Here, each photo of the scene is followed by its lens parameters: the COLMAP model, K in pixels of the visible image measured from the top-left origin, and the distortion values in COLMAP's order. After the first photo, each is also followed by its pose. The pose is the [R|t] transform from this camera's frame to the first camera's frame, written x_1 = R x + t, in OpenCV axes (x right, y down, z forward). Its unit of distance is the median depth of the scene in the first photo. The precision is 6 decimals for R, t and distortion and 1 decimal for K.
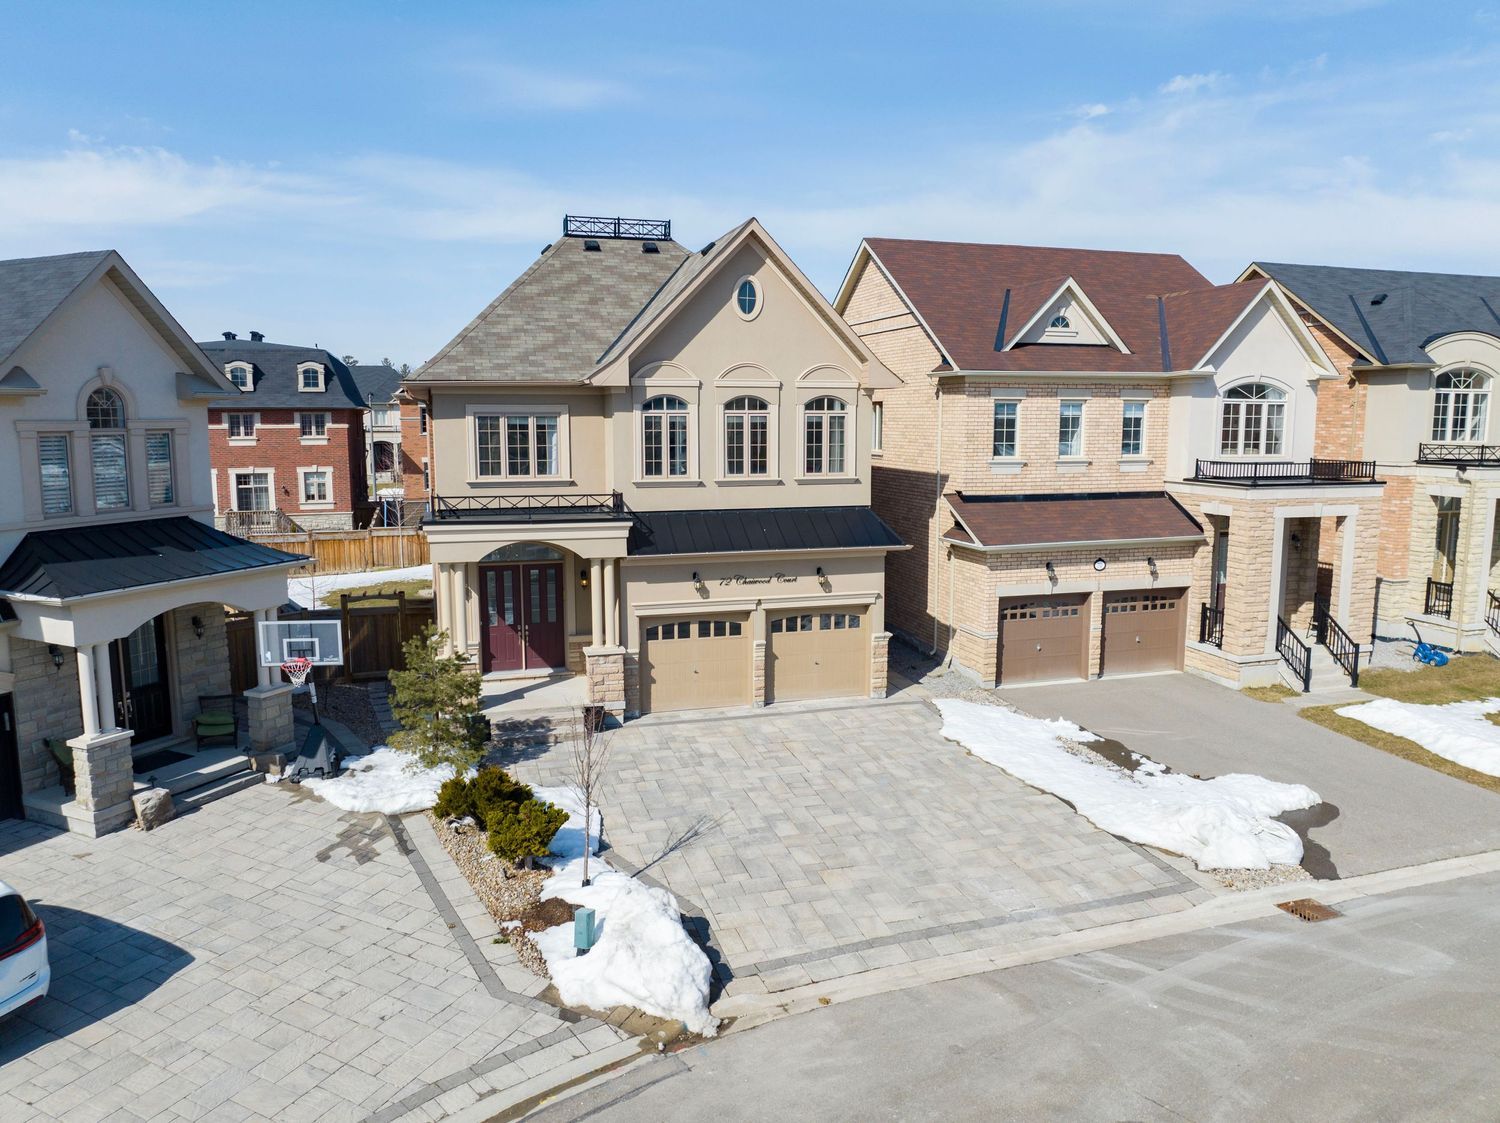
lens RADIAL K [[1035.4, 0, 751.9], [0, 1035.4, 564.2], [0, 0, 1]] dist [-0.017431, -0.005590]
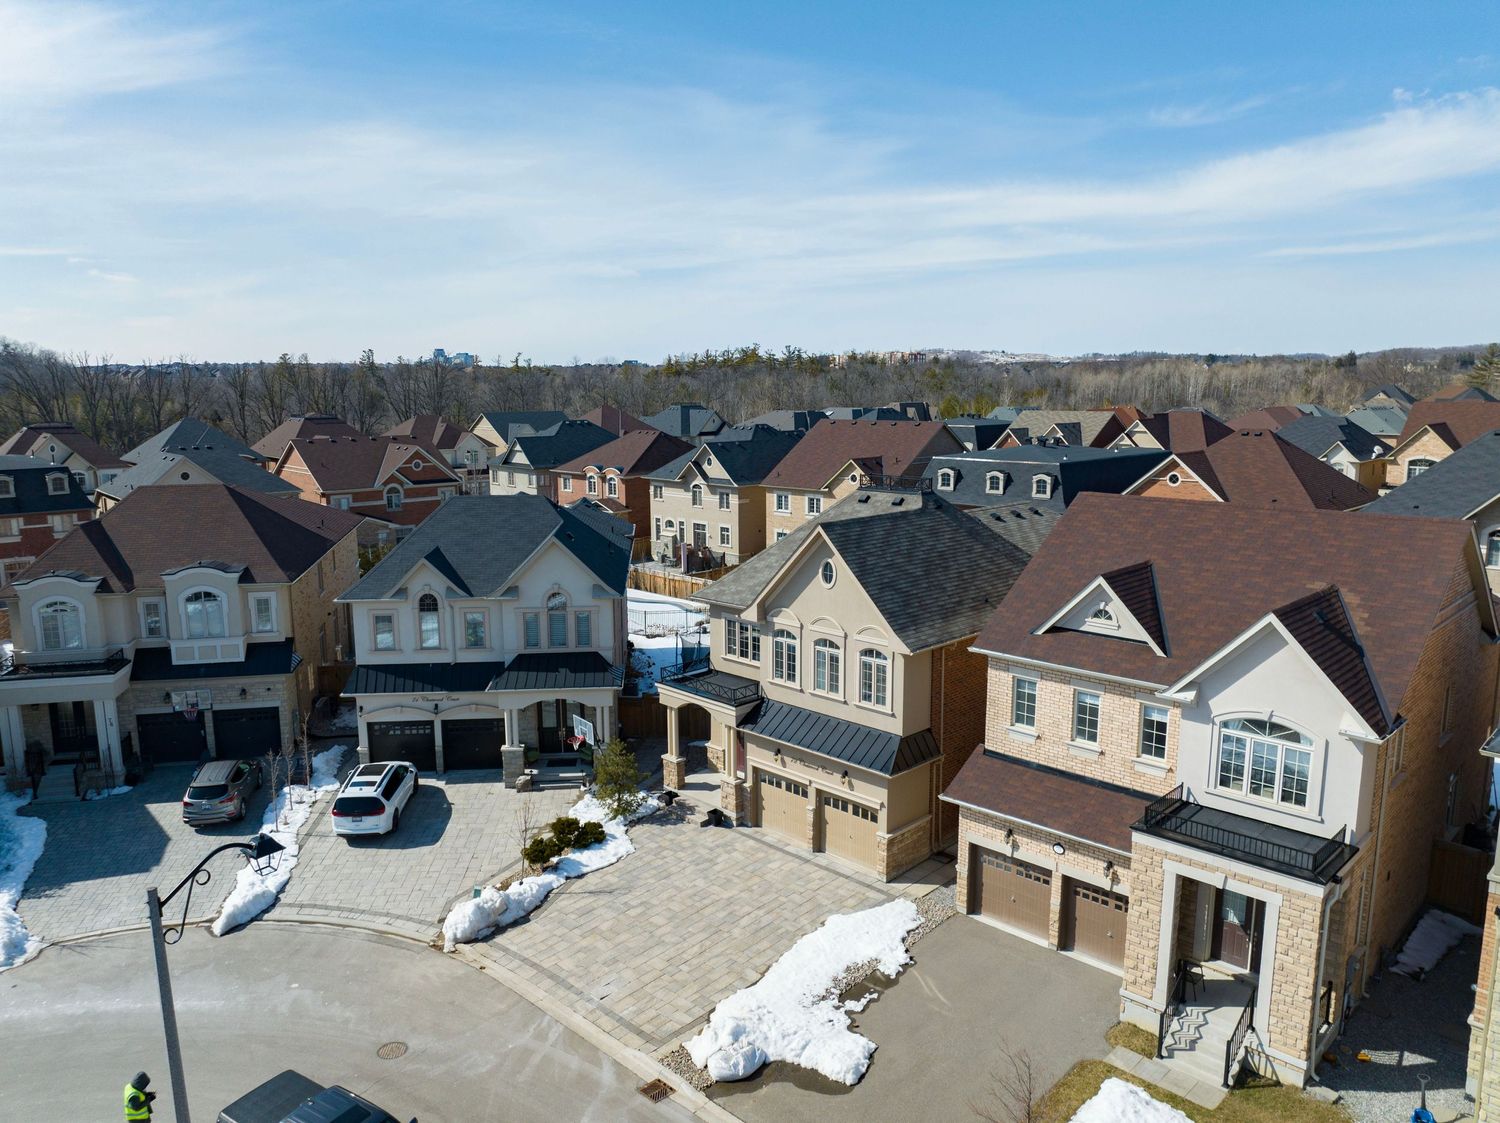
lens RADIAL K [[1035.4, 0, 749.8], [0, 1035.4, 554.8], [0, 0, 1]] dist [-0.017431, -0.005590]
pose [[0.489347, 0.135228, -0.861541, 1.155127], [-0.124152, 0.988645, 0.084661, -0.383503], [0.863207, 0.065534, 0.500579, 0.182053]]
